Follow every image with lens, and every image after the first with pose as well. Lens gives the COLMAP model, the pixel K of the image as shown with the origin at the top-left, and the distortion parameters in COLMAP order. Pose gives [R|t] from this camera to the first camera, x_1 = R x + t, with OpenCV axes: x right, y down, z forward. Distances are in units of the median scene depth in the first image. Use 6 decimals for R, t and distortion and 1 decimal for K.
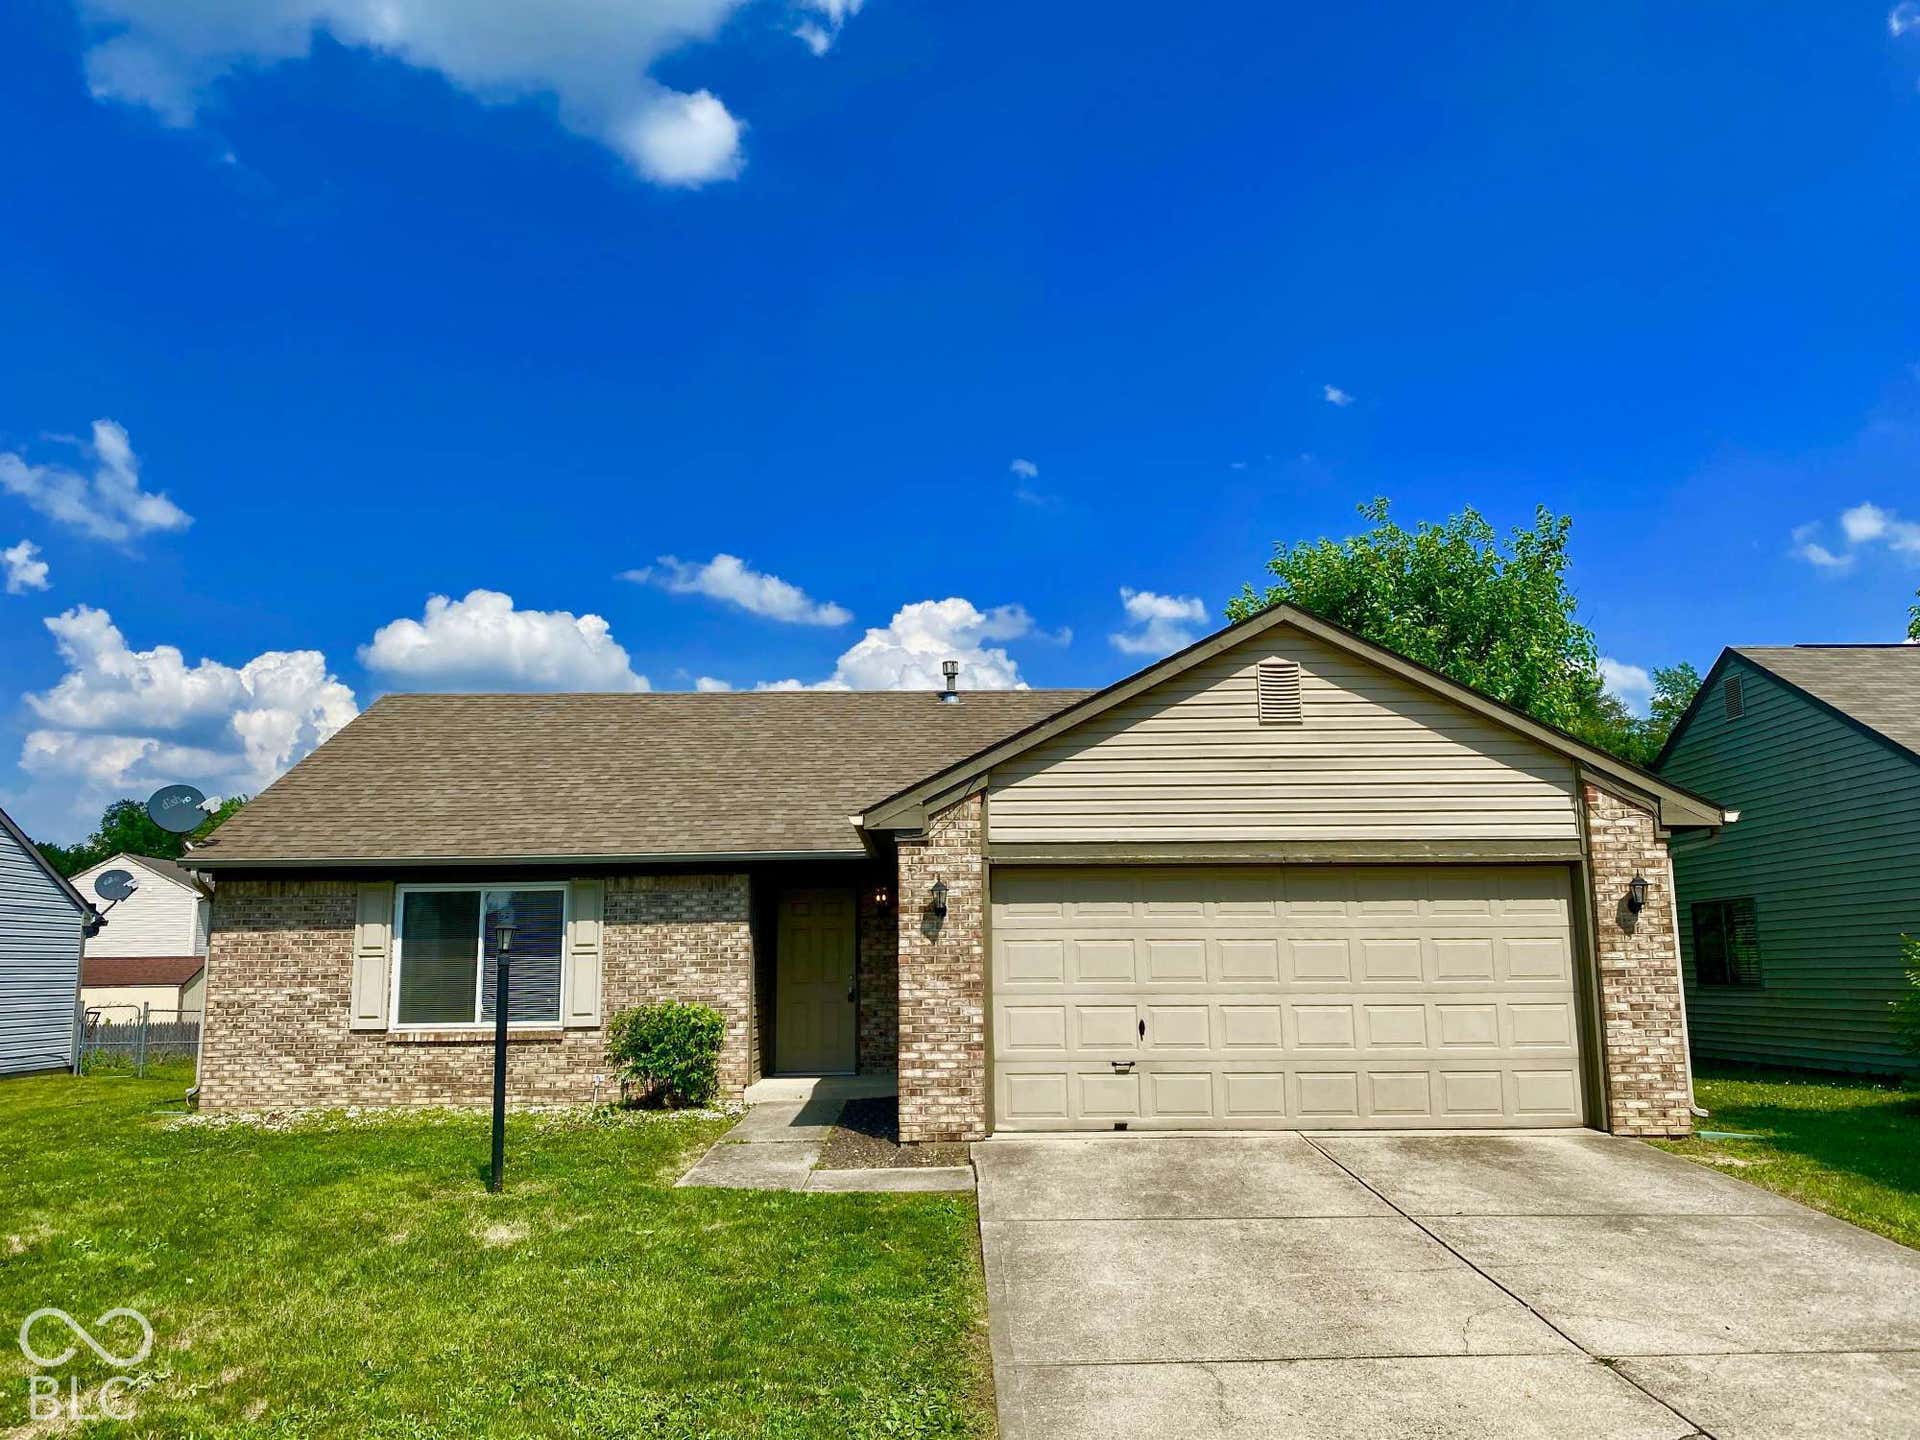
lens RADIAL K [[1483.0, 0, 926.7], [0, 1483.0, 719.0], [0, 0, 1]] dist [0.078059, -0.187753]
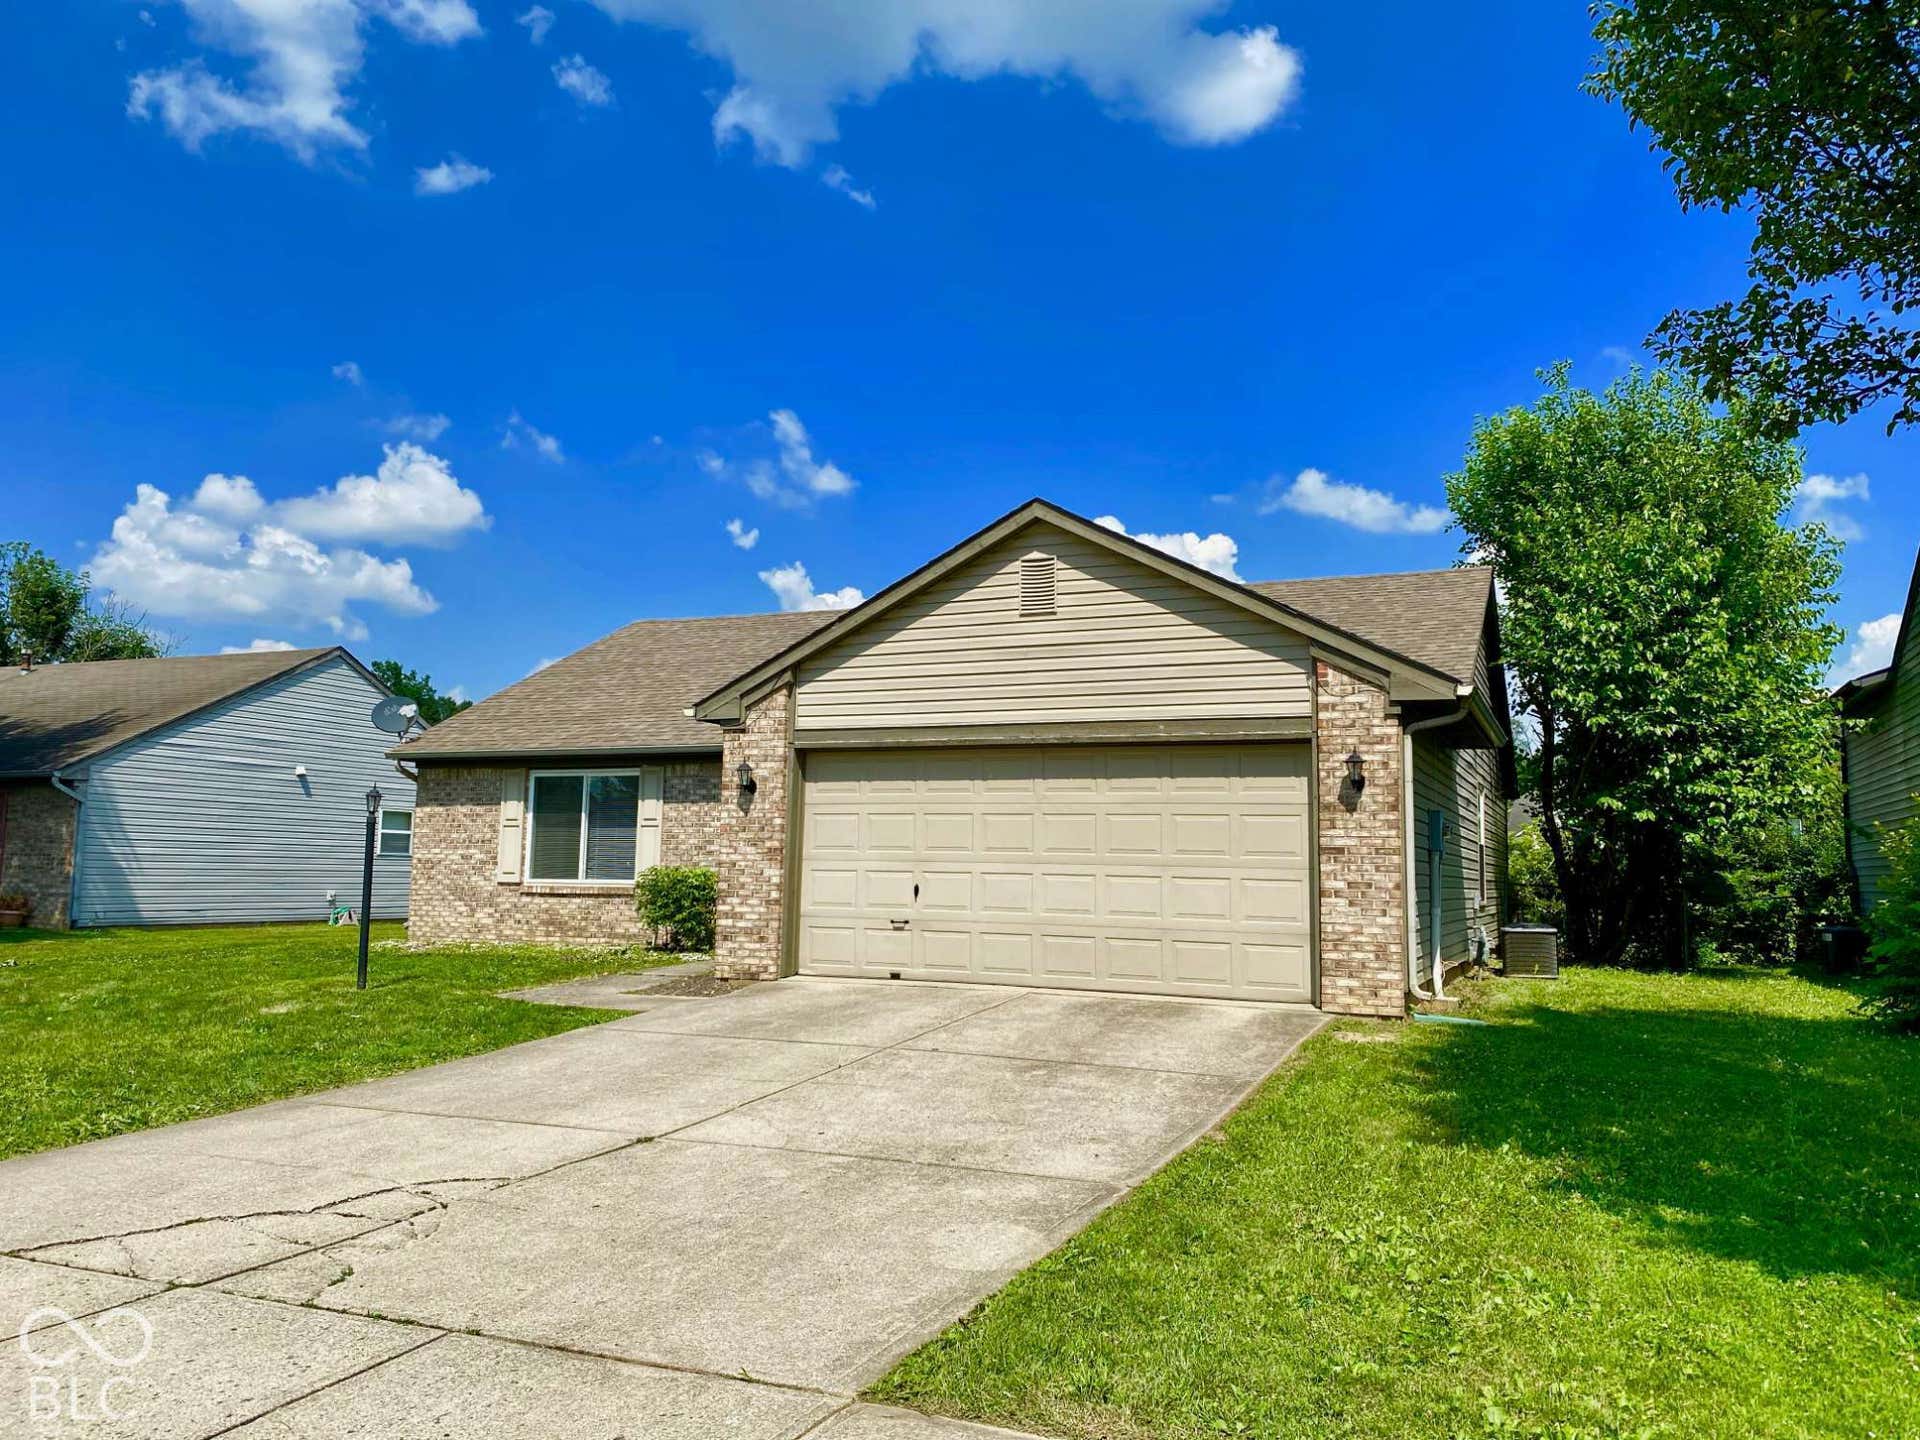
lens RADIAL K [[1448.6, 0, 960.0], [0, 1448.6, 720.0], [0, 0, 1]] dist [0.147287, -0.350460]
pose [[0.912044, -0.017412, -0.409723, 0.623191], [0.043860, 0.997509, 0.055243, 0.018939], [0.407741, -0.068354, 0.910536, 0.022064]]
